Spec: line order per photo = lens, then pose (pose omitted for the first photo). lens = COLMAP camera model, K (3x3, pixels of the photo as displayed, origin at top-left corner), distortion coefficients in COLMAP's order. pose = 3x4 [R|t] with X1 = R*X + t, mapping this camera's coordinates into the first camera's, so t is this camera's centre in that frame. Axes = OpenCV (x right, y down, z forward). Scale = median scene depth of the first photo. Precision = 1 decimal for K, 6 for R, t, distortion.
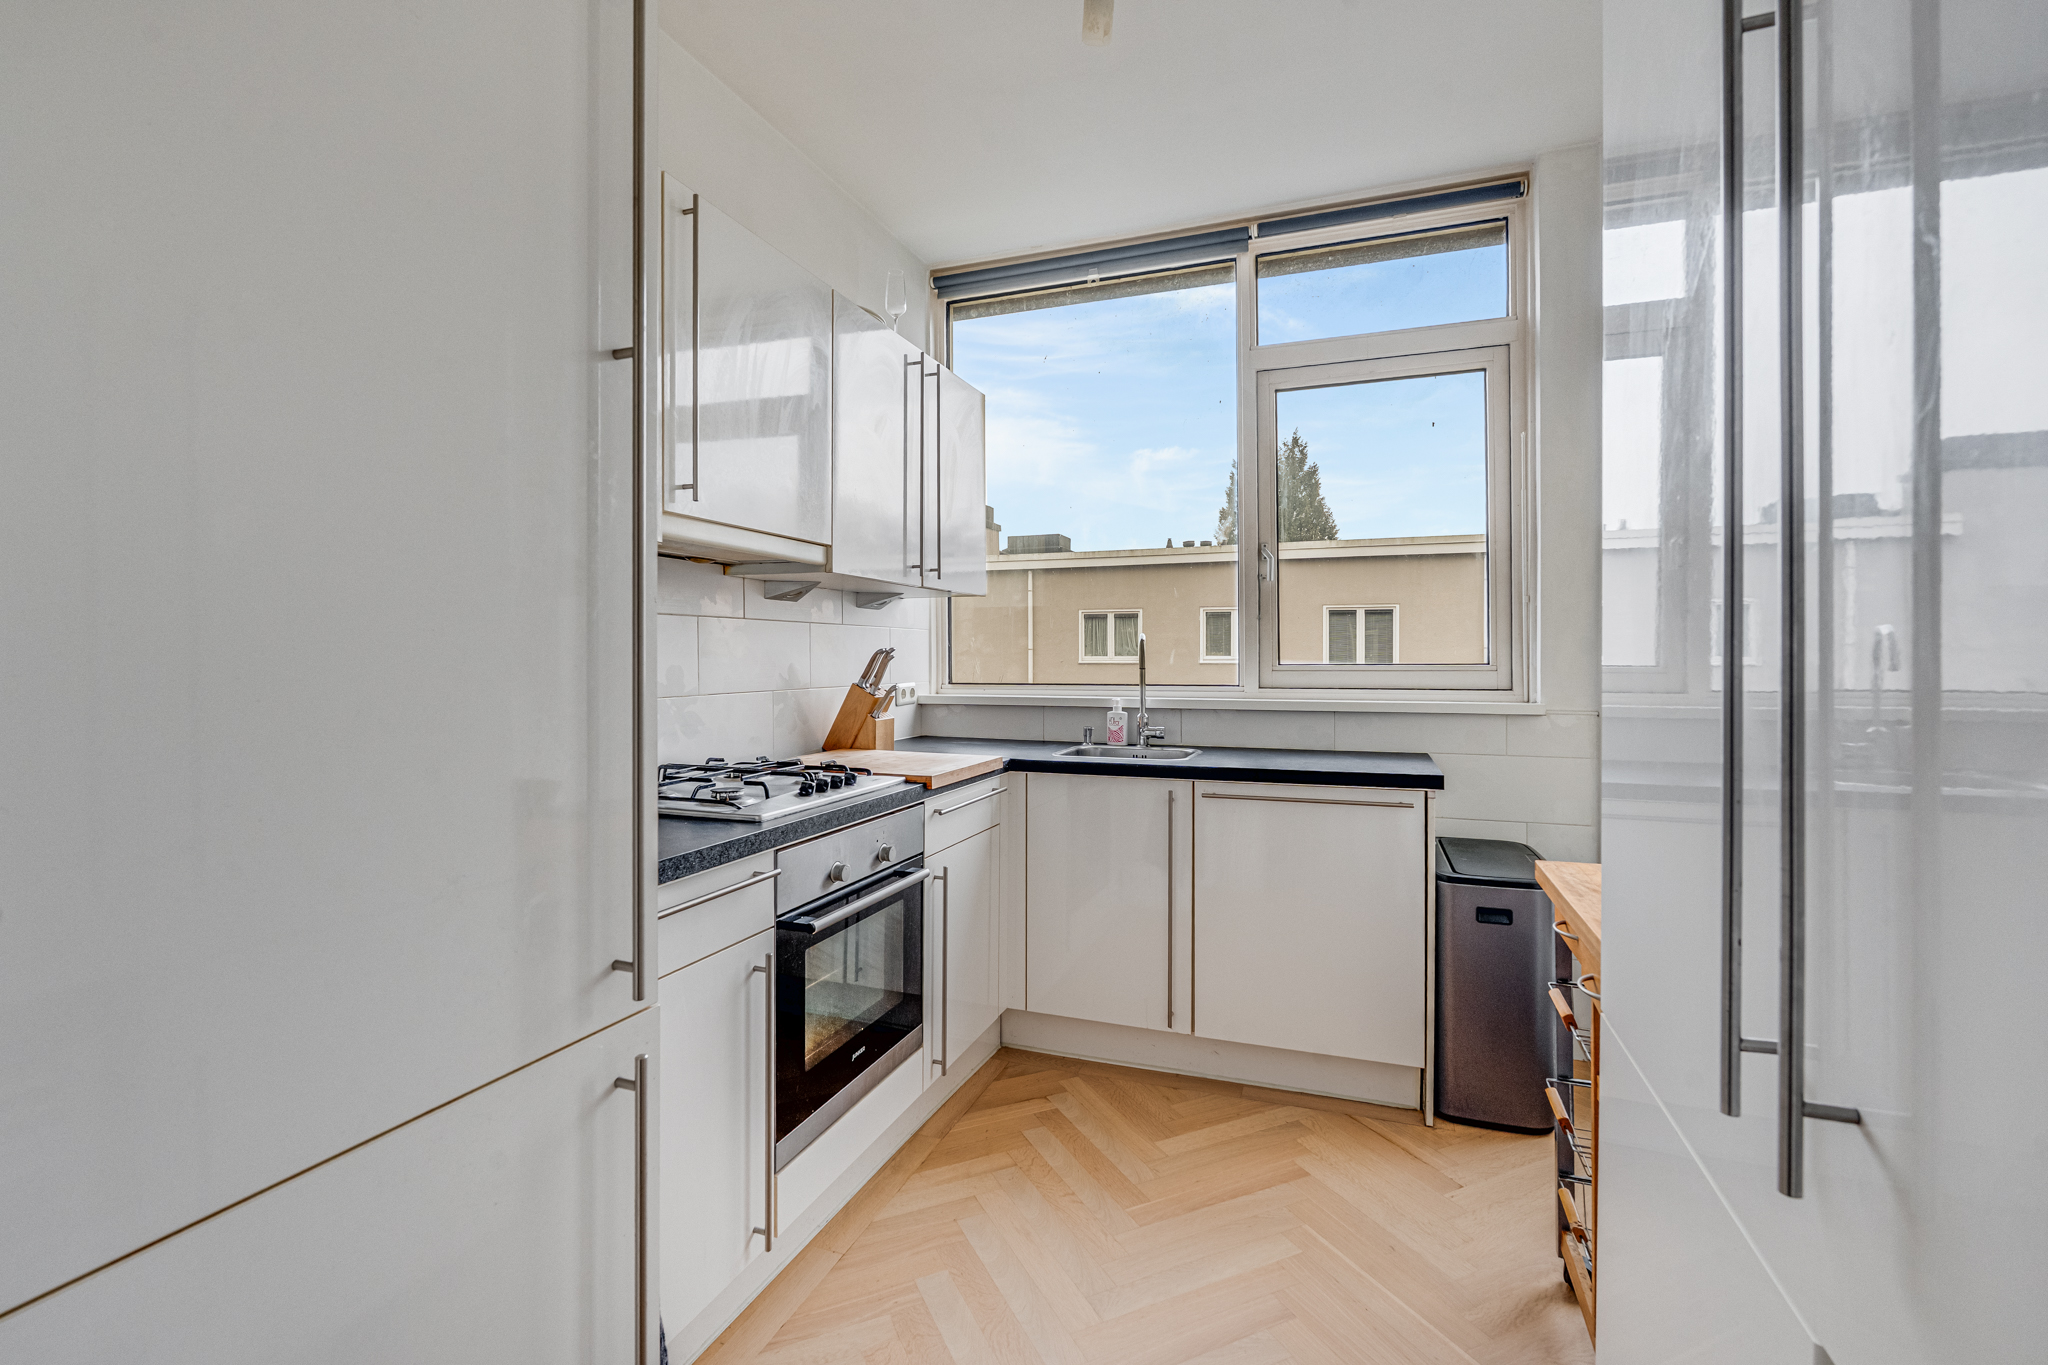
lens RADIAL K [[887.7, 0, 1024.4], [0, 887.7, 665.0], [0, 0, 1]] dist [-0.004177, -0.000378]
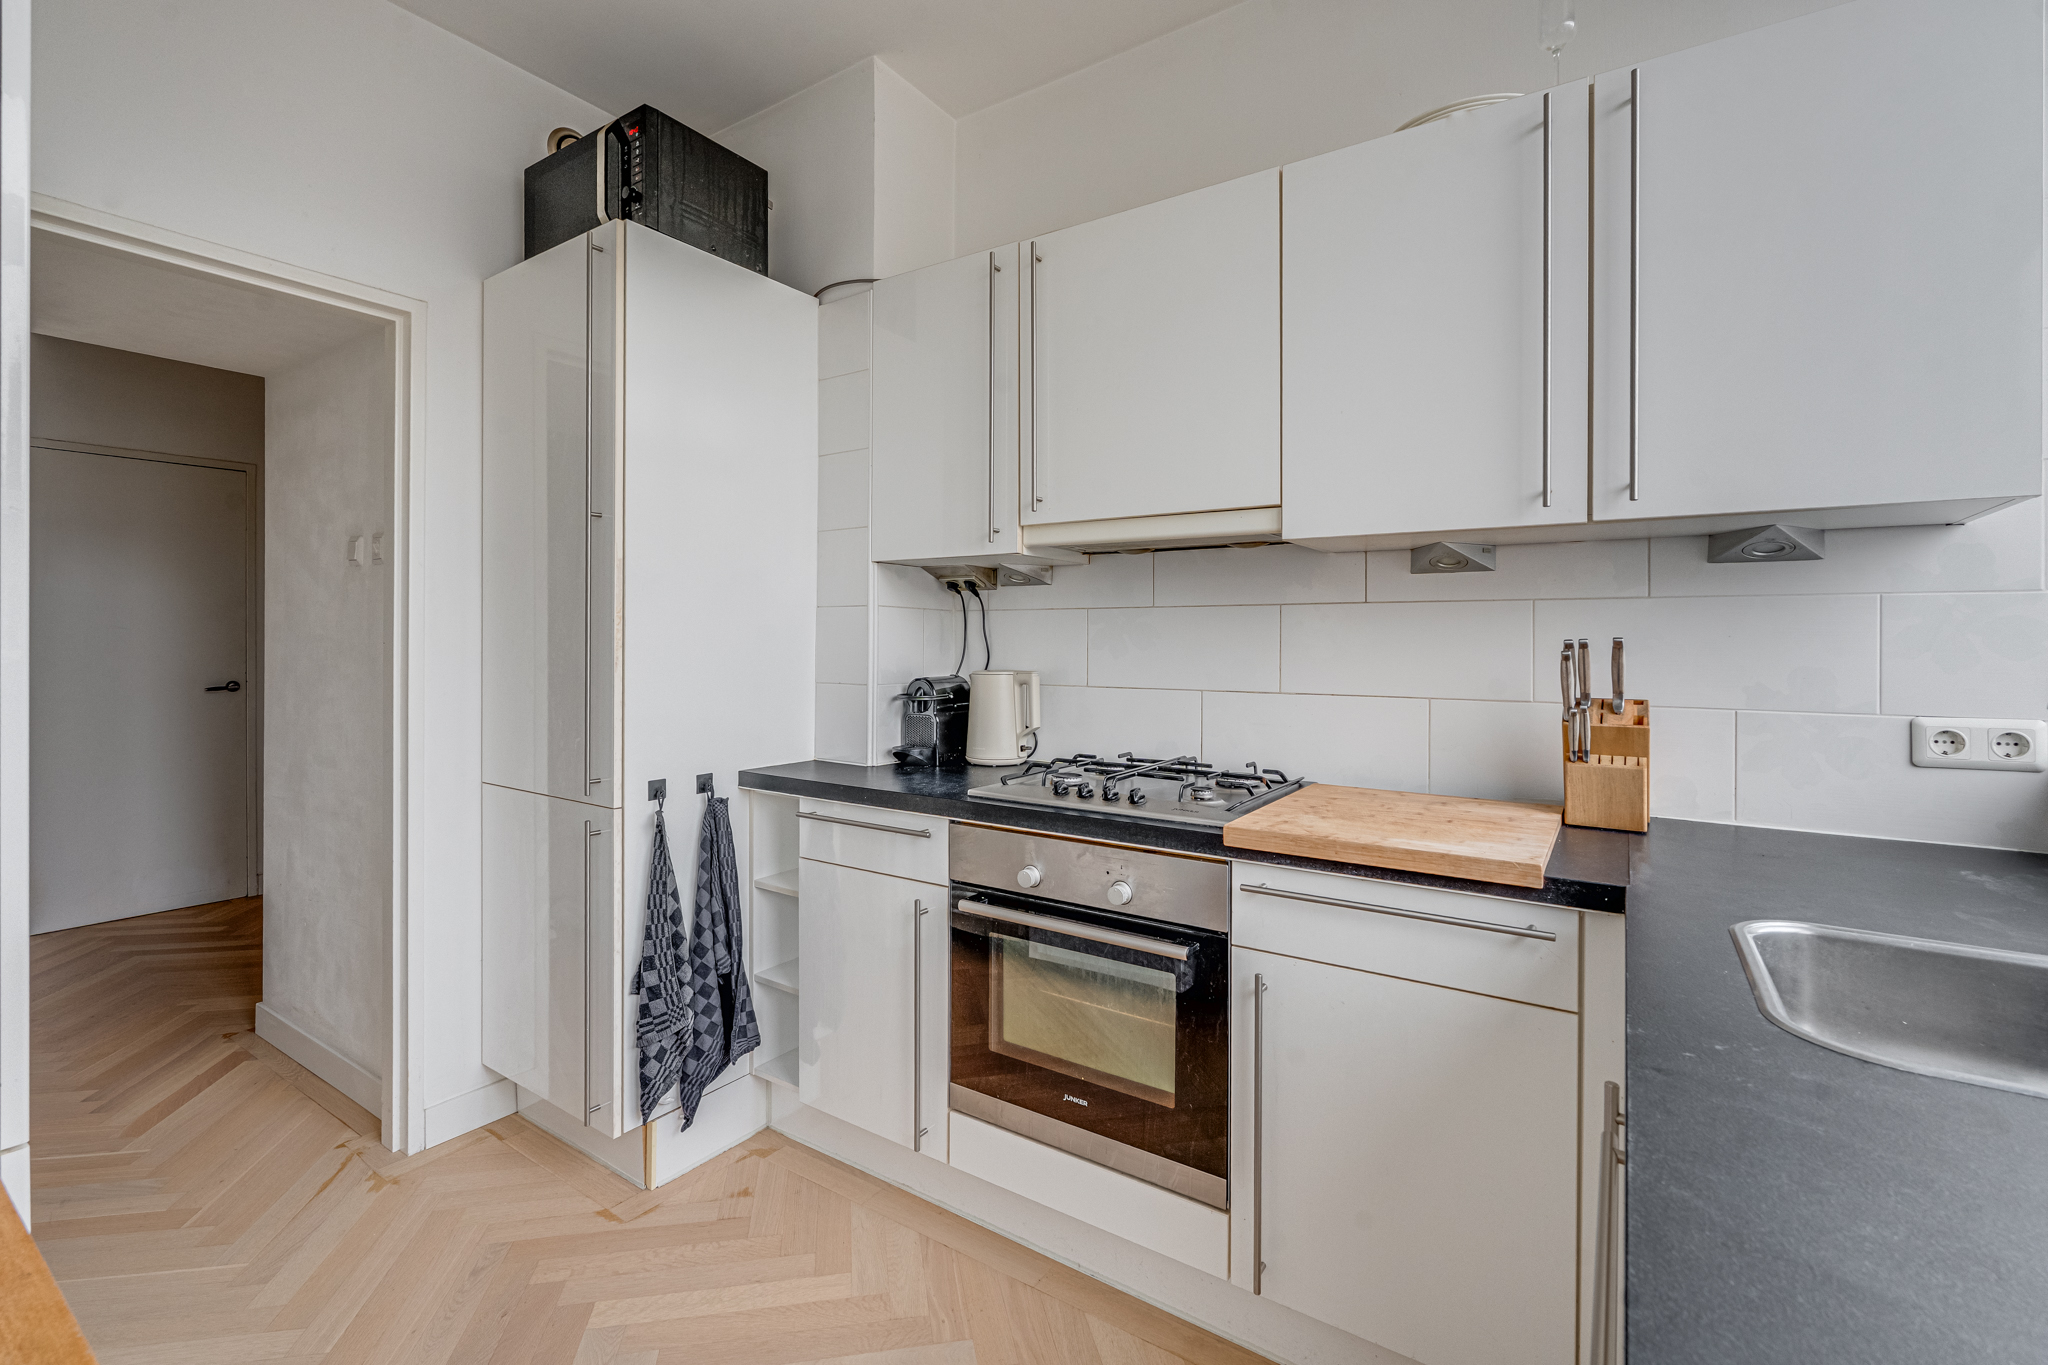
lens RADIAL K [[887.7, 0, 1022.0], [0, 887.7, 664.0], [0, 0, 1]] dist [-0.004177, -0.000378]
pose [[-0.223182, 0.013992, -0.974676, 0.669031], [-0.014819, 0.999733, 0.017745, -0.010480], [0.974664, 0.018404, -0.222915, 1.125824]]
